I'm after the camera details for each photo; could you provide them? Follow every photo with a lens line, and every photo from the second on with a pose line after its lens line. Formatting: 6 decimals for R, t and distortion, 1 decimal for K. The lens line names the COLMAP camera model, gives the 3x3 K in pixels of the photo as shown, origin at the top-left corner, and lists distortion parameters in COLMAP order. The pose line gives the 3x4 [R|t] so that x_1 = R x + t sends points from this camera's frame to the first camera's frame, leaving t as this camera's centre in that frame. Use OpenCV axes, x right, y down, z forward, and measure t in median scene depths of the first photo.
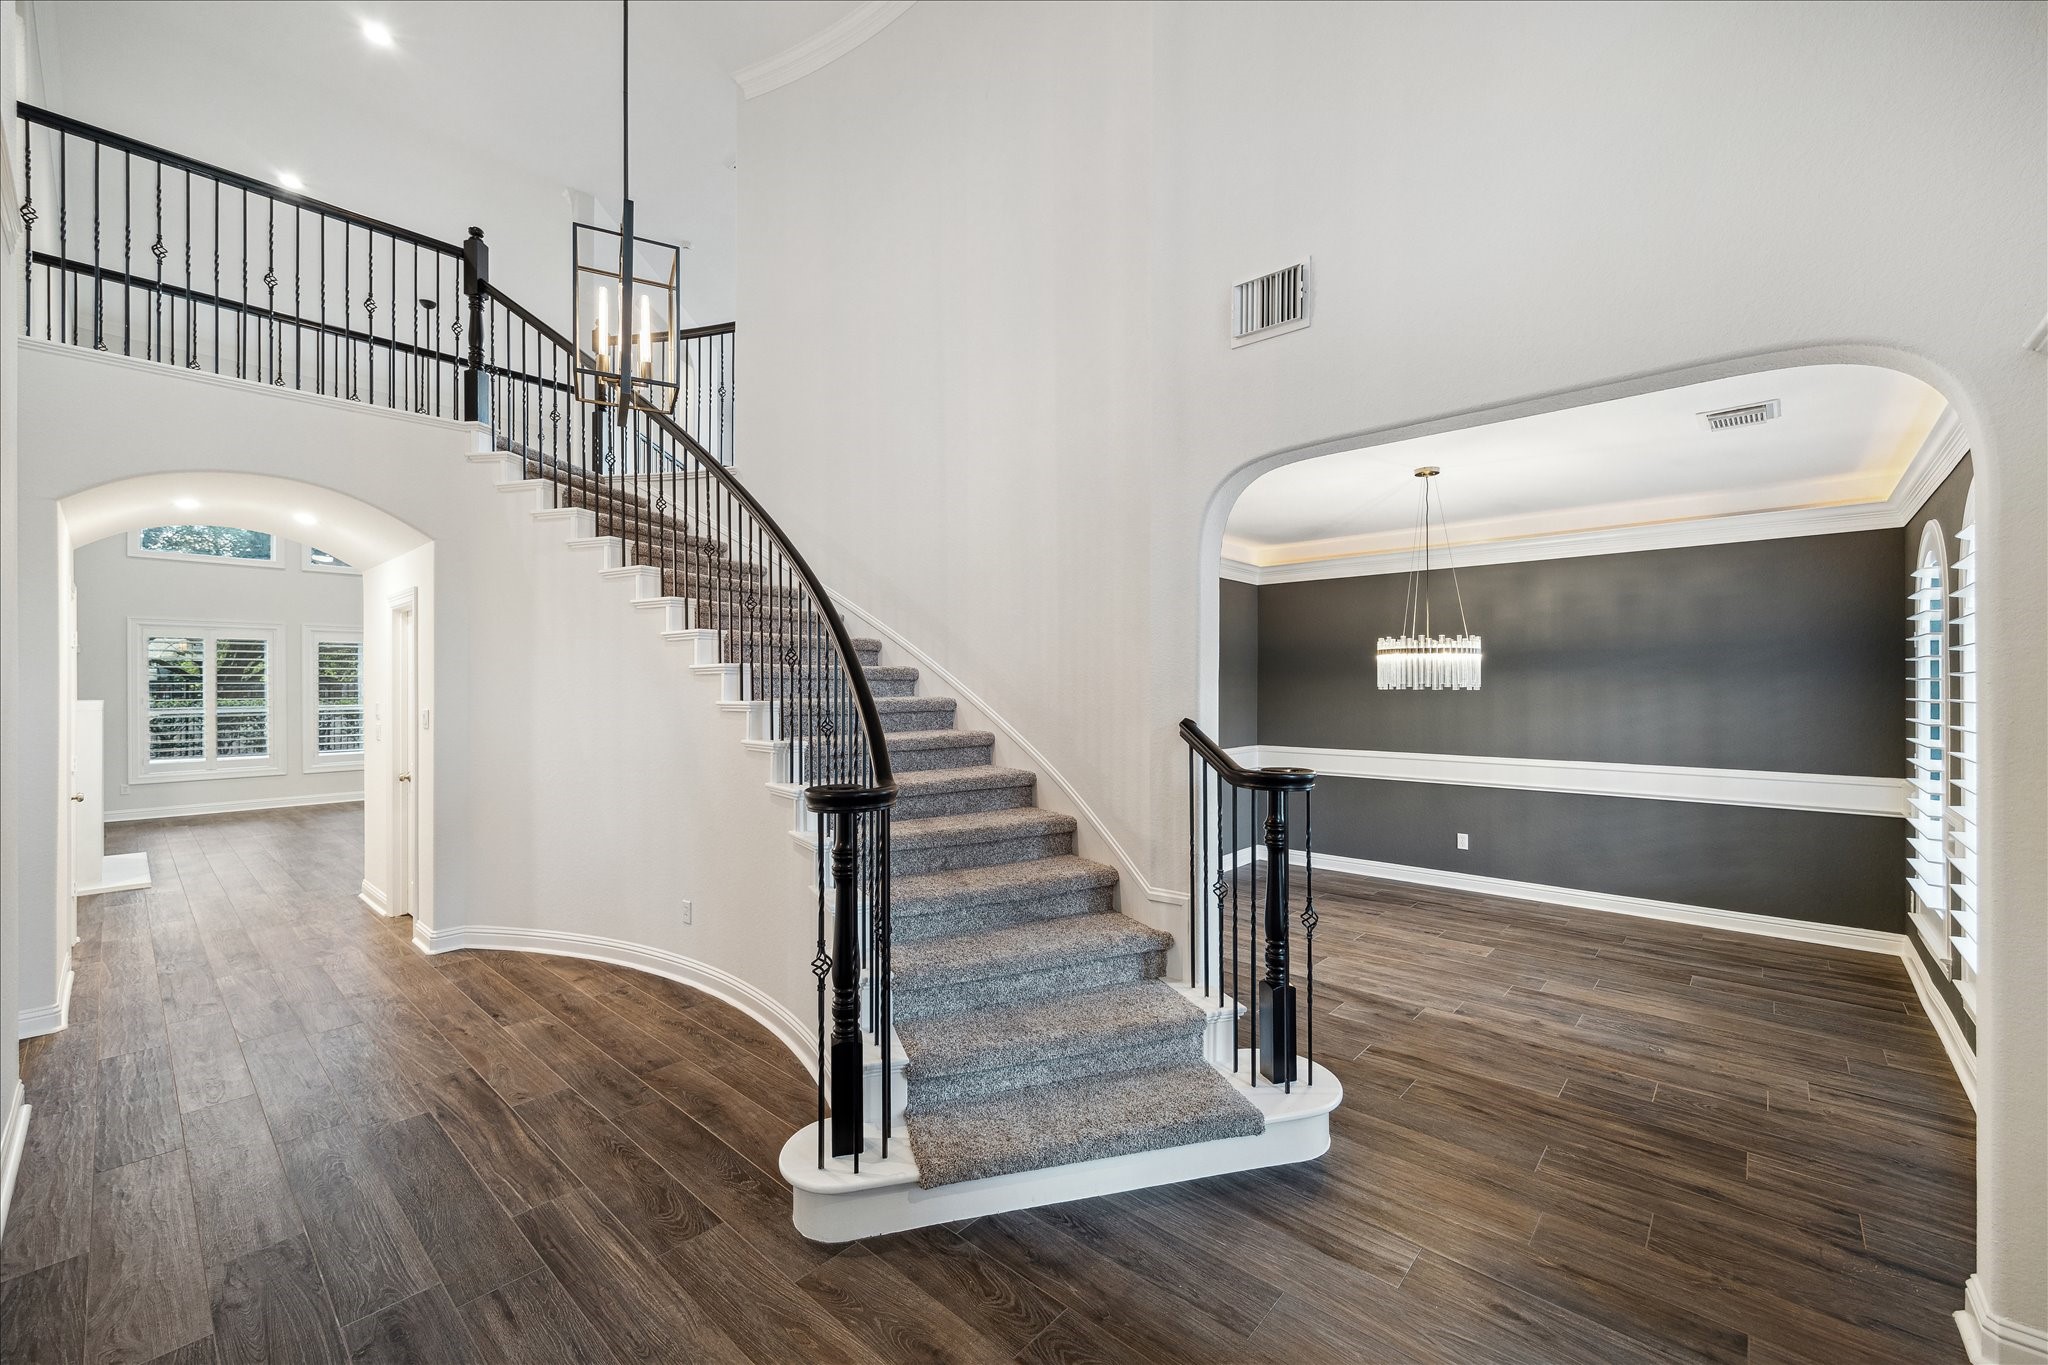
lens RADIAL K [[818.6, 0, 1024.0], [0, 818.6, 692.7], [0, 0, 1]] dist [0.005582, -0.000309]
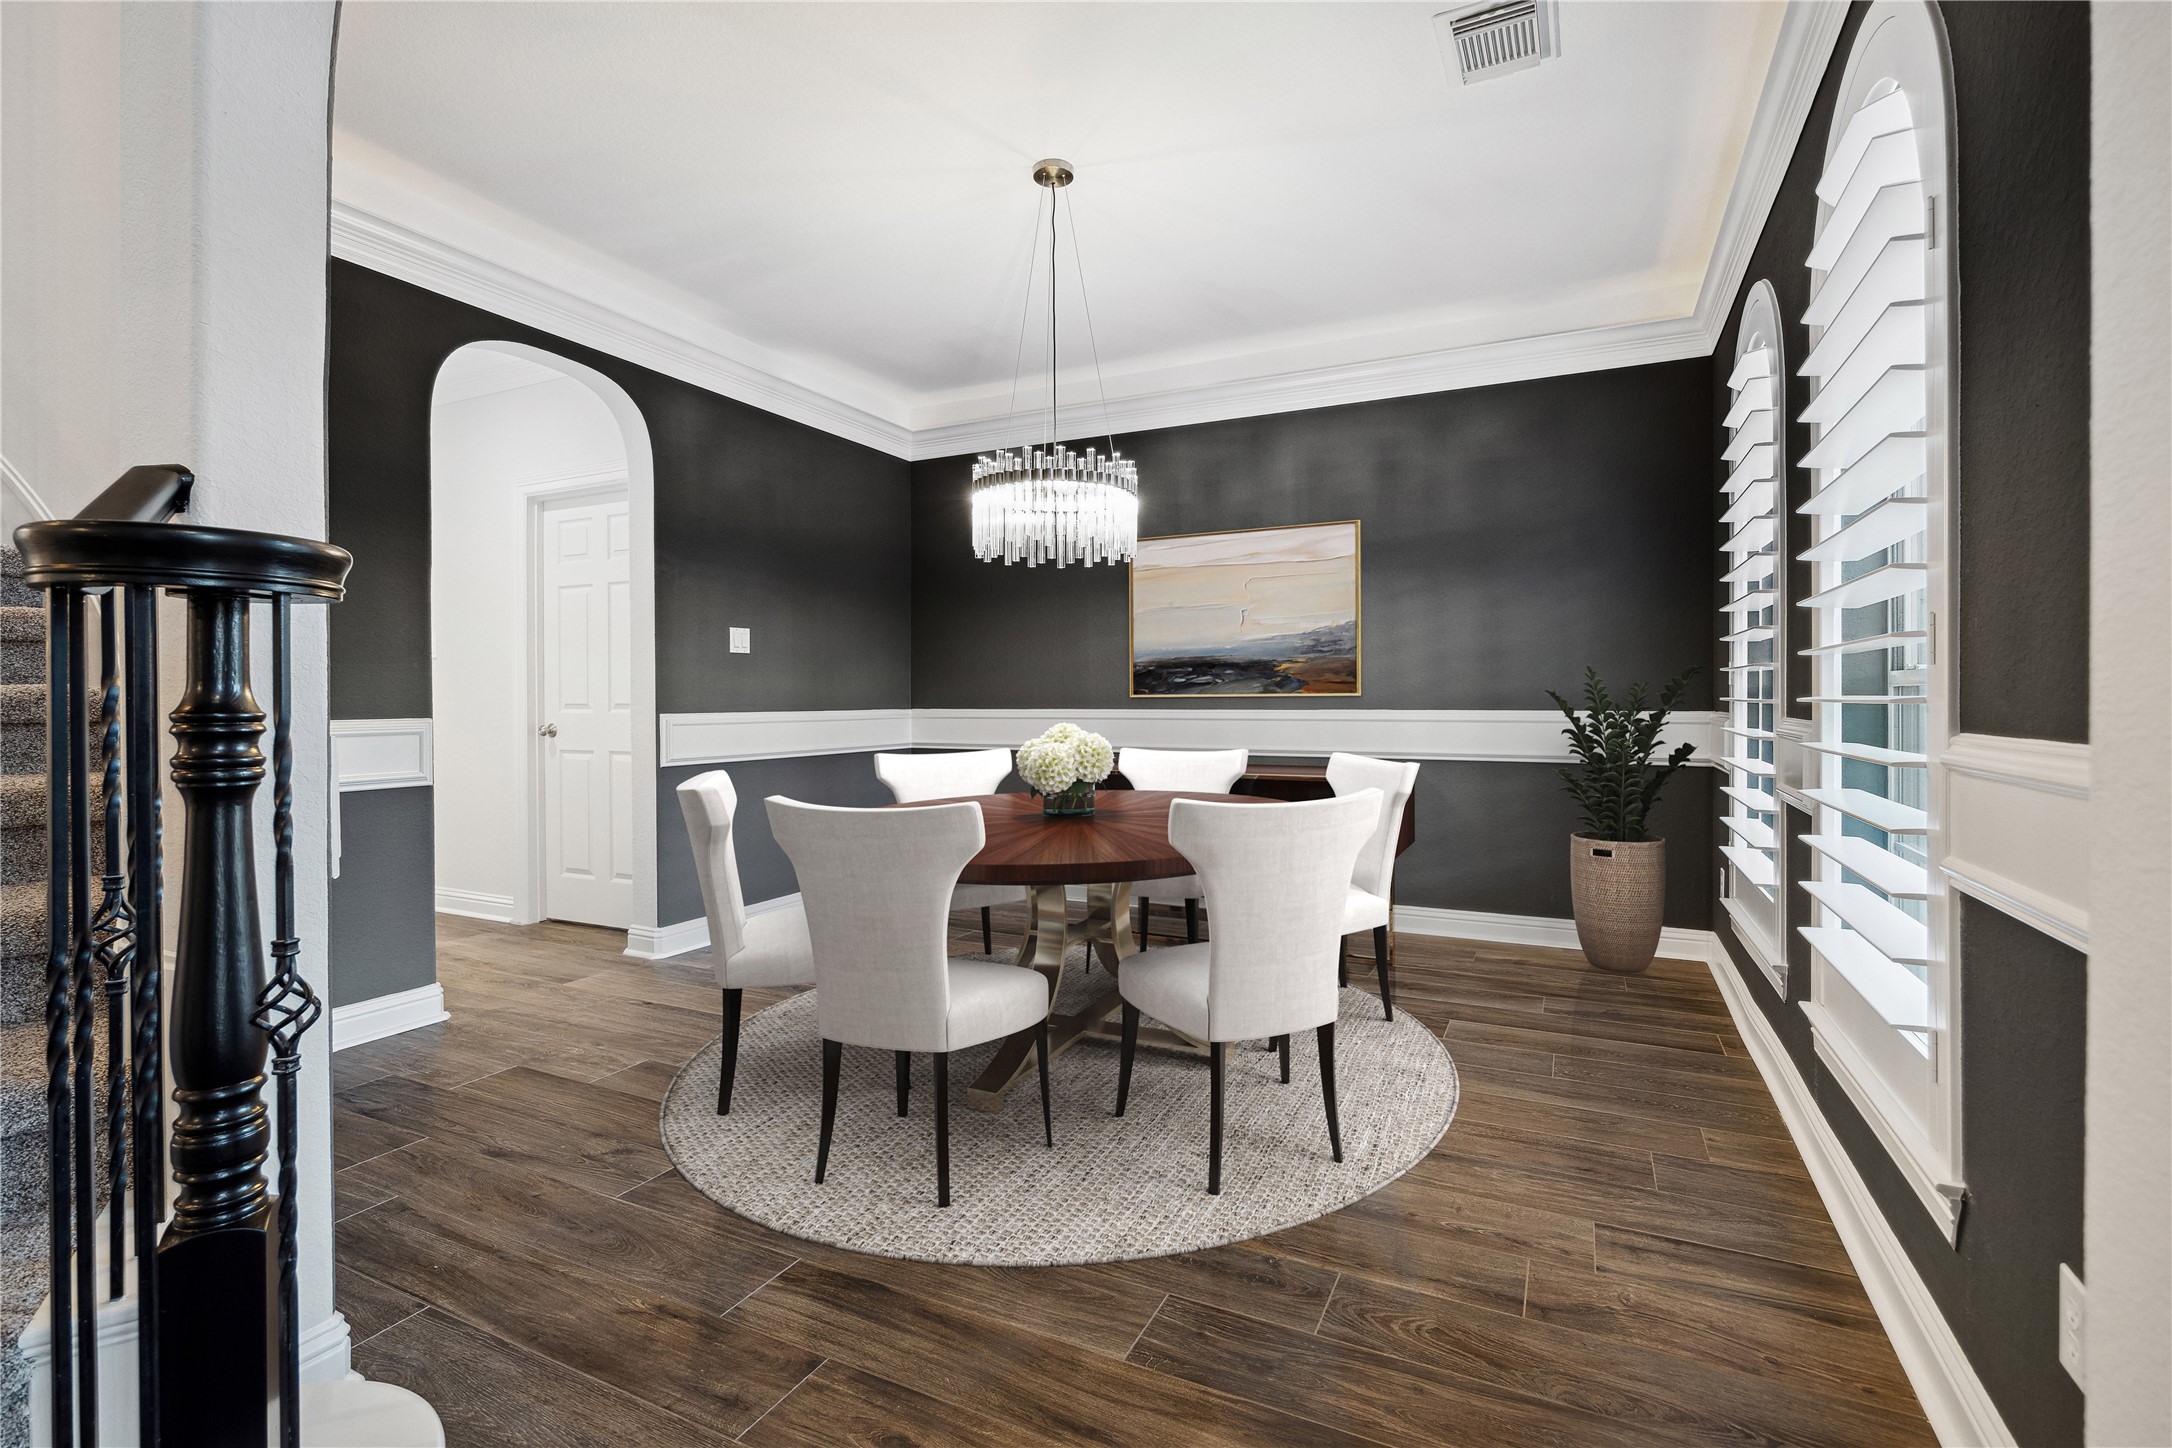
lens RADIAL K [[993.8, 0, 1094.2], [0, 993.8, 709.4], [0, 0, 1]] dist [0.000255, -0.000168]
pose [[0.959715, -0.005809, 0.280915, 0.409897], [0.004834, 0.999980, 0.004163, 0.123502], [-0.280933, -0.002637, 0.959724, 0.420566]]
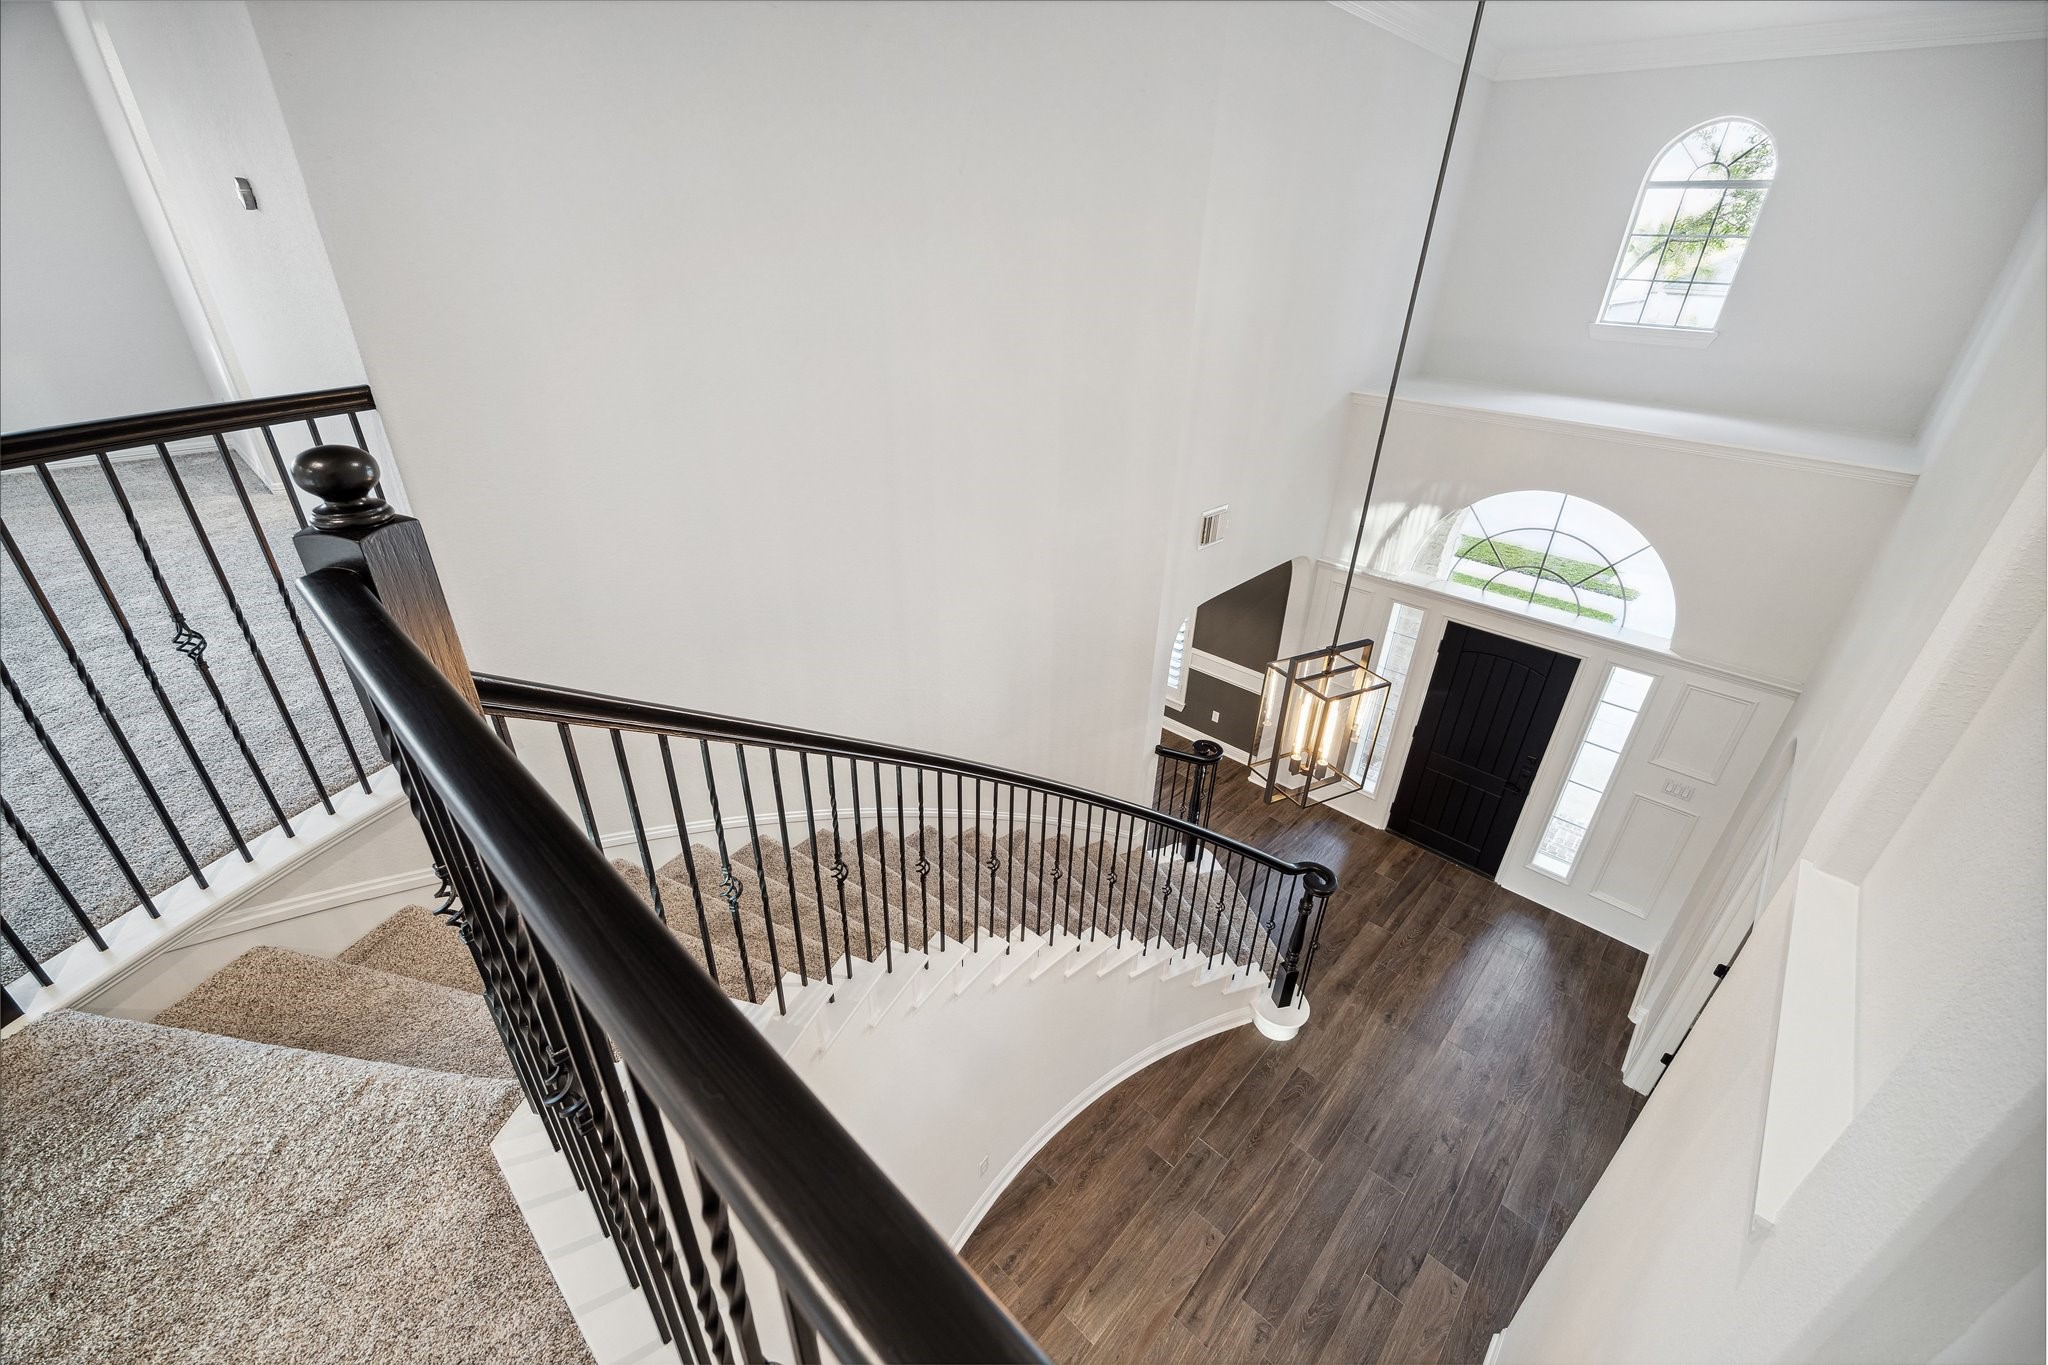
lens RADIAL K [[818.6, 0, 1011.9], [0, 818.6, 686.7], [0, 0, 1]] dist [0.005582, -0.000309]
pose [[0.018370, -0.493481, 0.869562, -1.216762], [-0.023345, 0.869260, 0.493803, -0.905027], [-0.999559, -0.029371, 0.004449, 1.204848]]
